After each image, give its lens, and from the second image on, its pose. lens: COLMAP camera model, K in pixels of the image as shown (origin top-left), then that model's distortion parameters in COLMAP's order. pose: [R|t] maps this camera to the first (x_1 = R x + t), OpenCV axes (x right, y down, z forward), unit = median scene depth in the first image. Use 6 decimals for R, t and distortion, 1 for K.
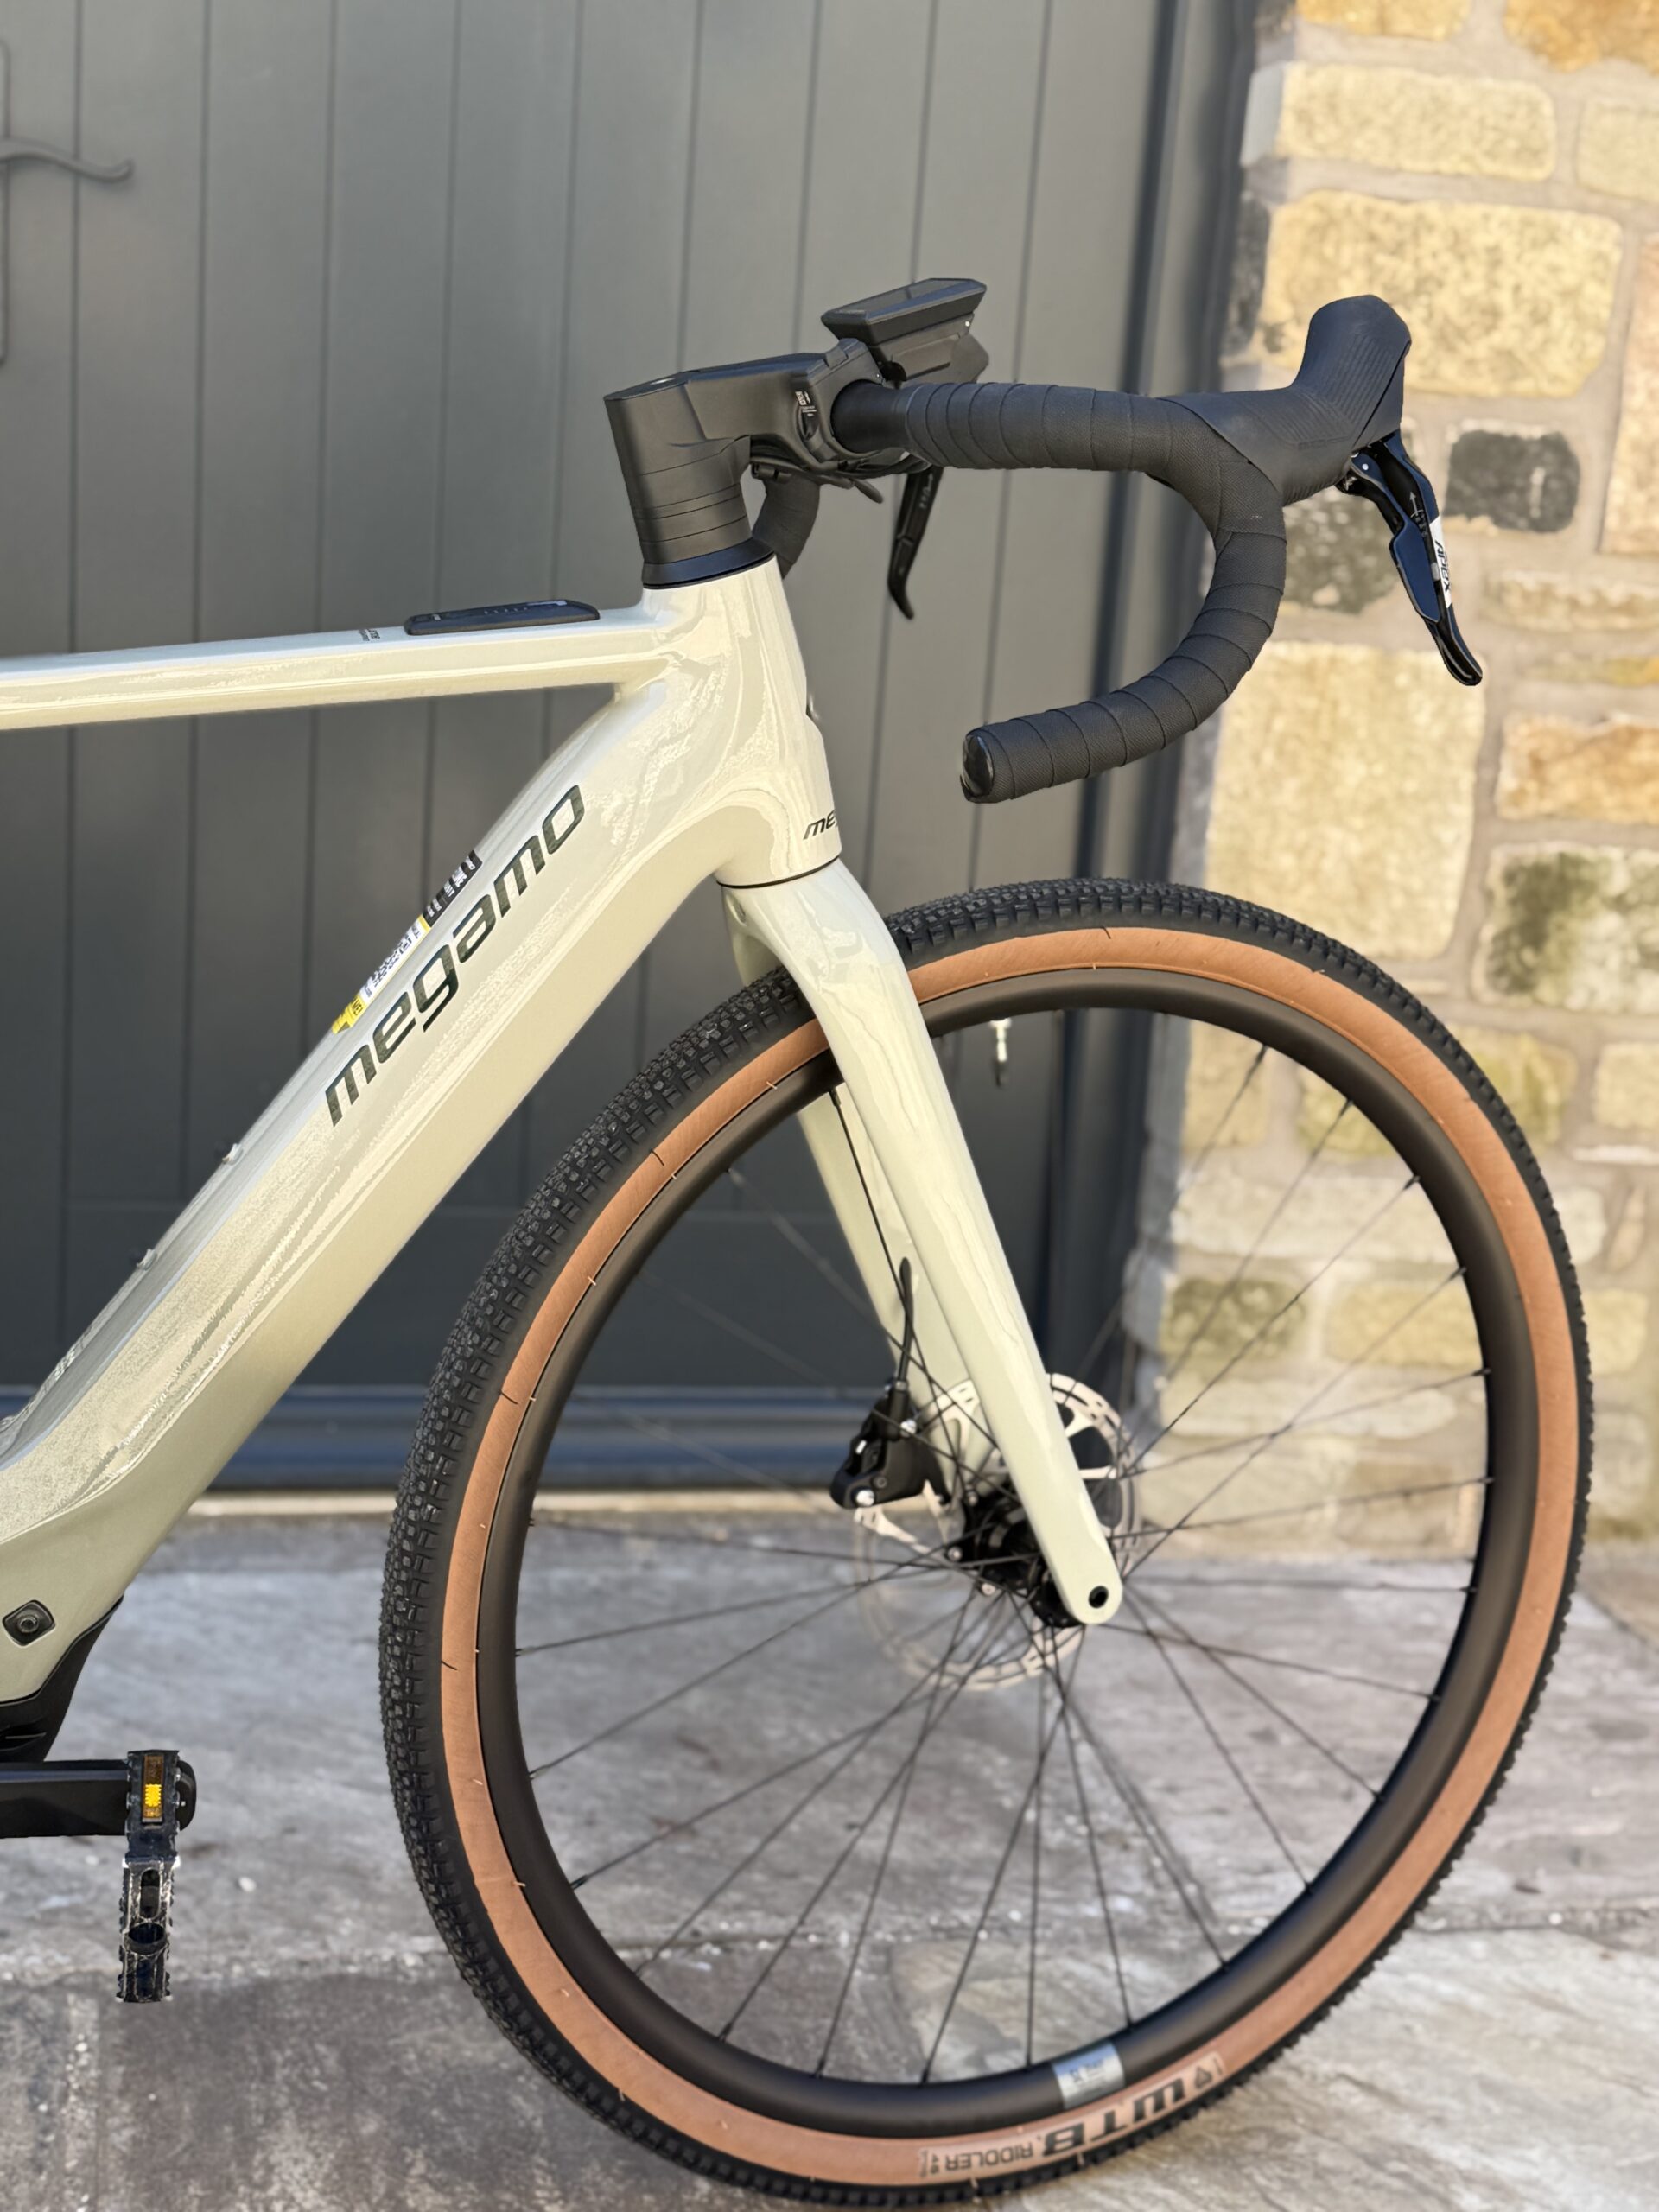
lens RADIAL K [[2958.4, 0, 858.2], [0, 2958.4, 1107.2], [0, 0, 1]] dist [0.199567, -0.440544]
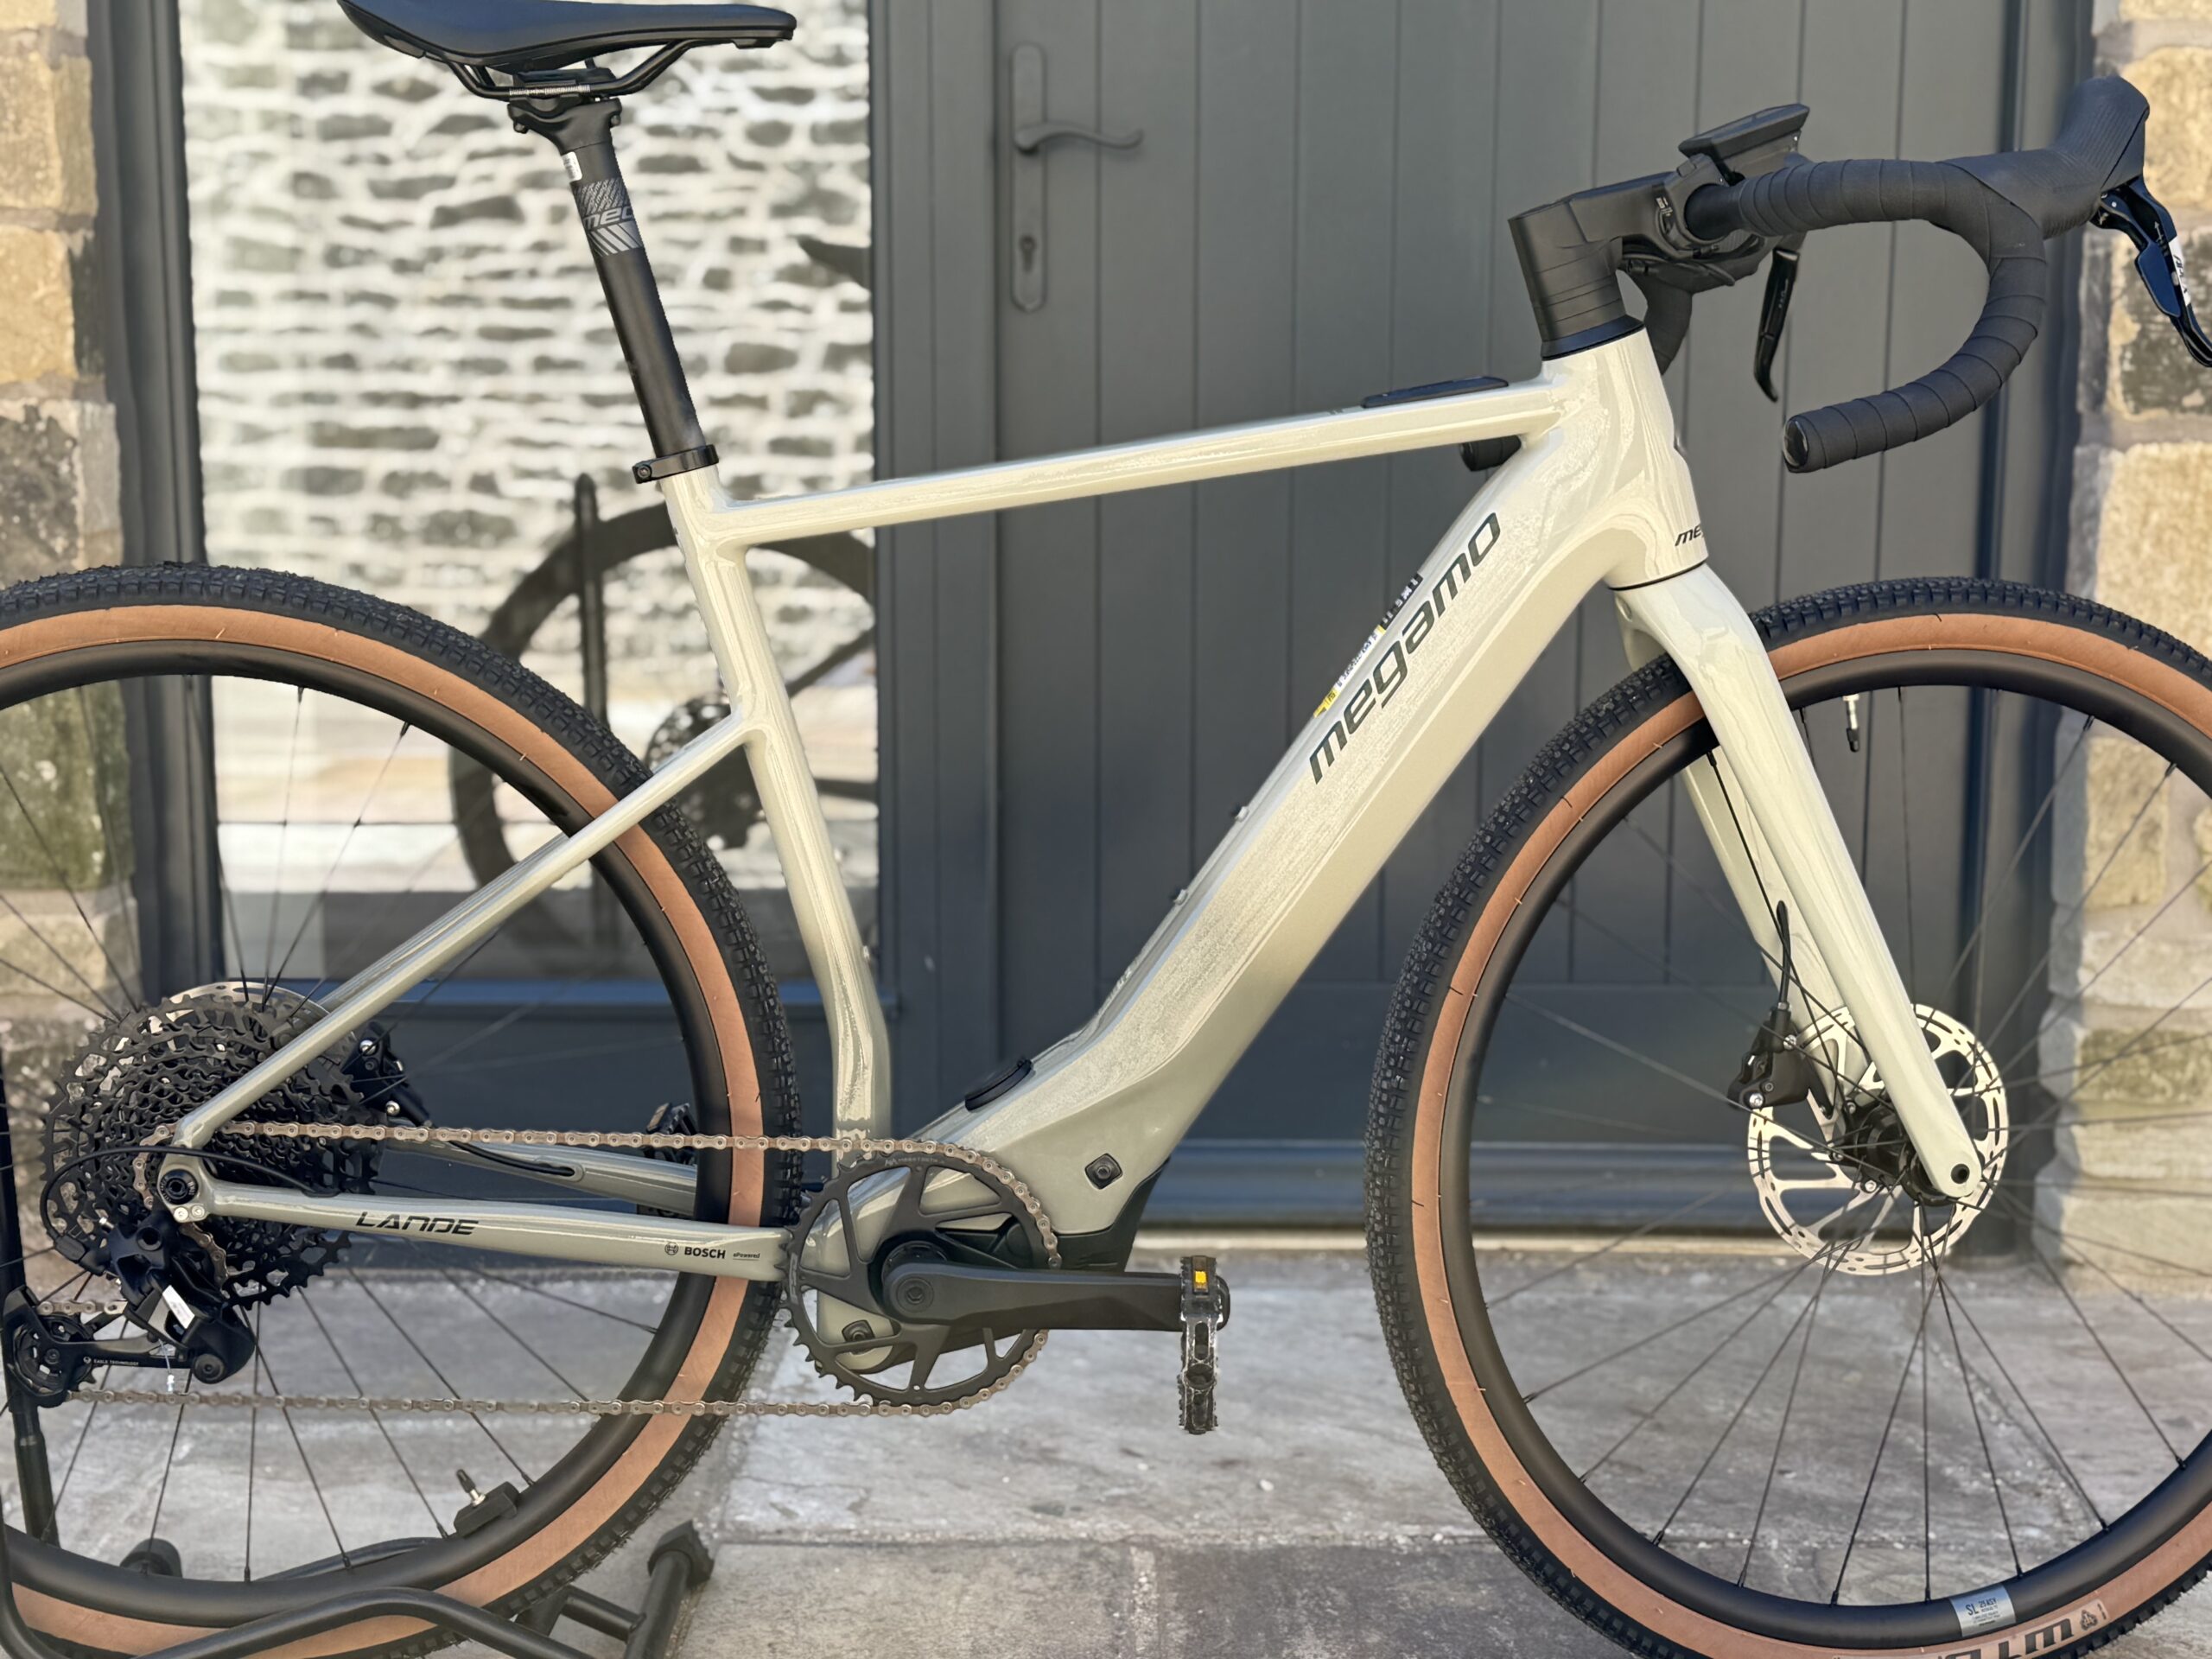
lens RADIAL K [[2958.4, 0, 1106.0], [0, 2958.4, 829.5], [0, 0, 1]] dist [0.199567, -0.440544]
pose [[0.970475, -0.040299, -0.237813, 0.037727], [0.018729, 0.995558, -0.092273, 0.124124], [0.240475, 0.085095, 0.966918, -0.245826]]
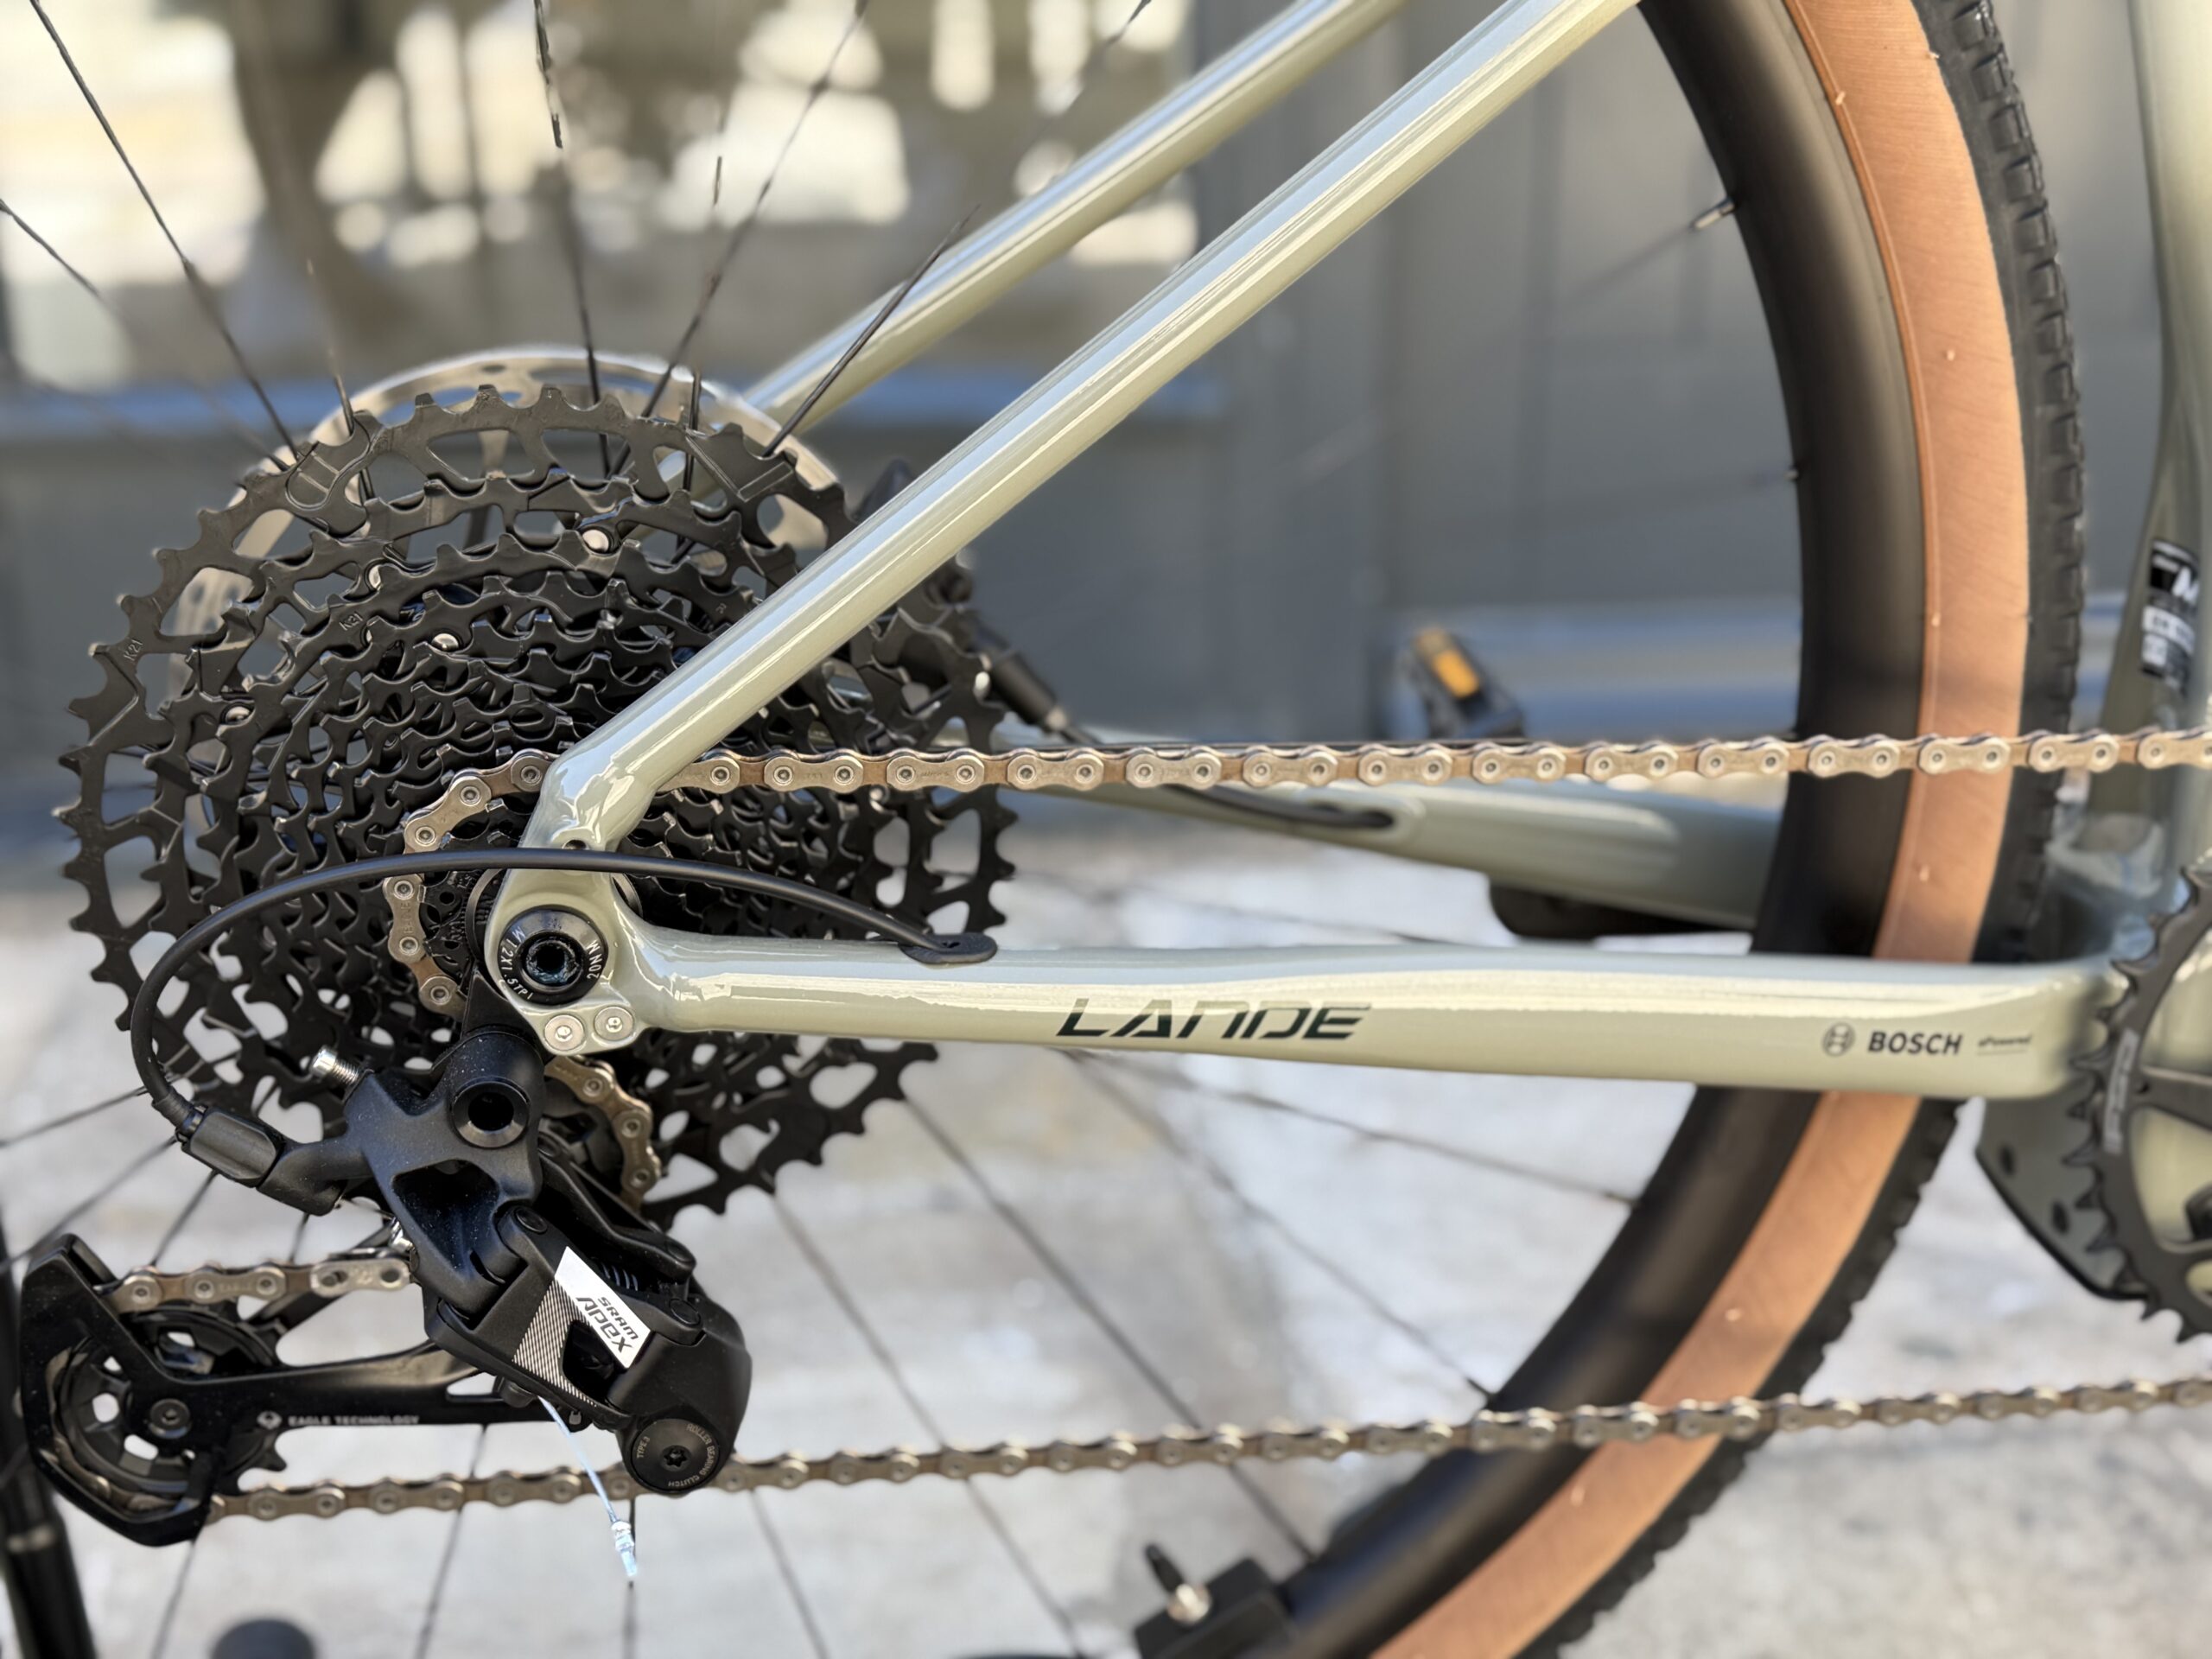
lens RADIAL K [[2958.4, 0, 1106.0], [0, 2958.4, 829.5], [0, 0, 1]] dist [0.199567, -0.440544]
pose [[0.994335, -0.044667, -0.096453, -0.457004], [0.054827, 0.992918, 0.105394, 0.095548], [0.091062, -0.110085, 0.989742, 0.393921]]
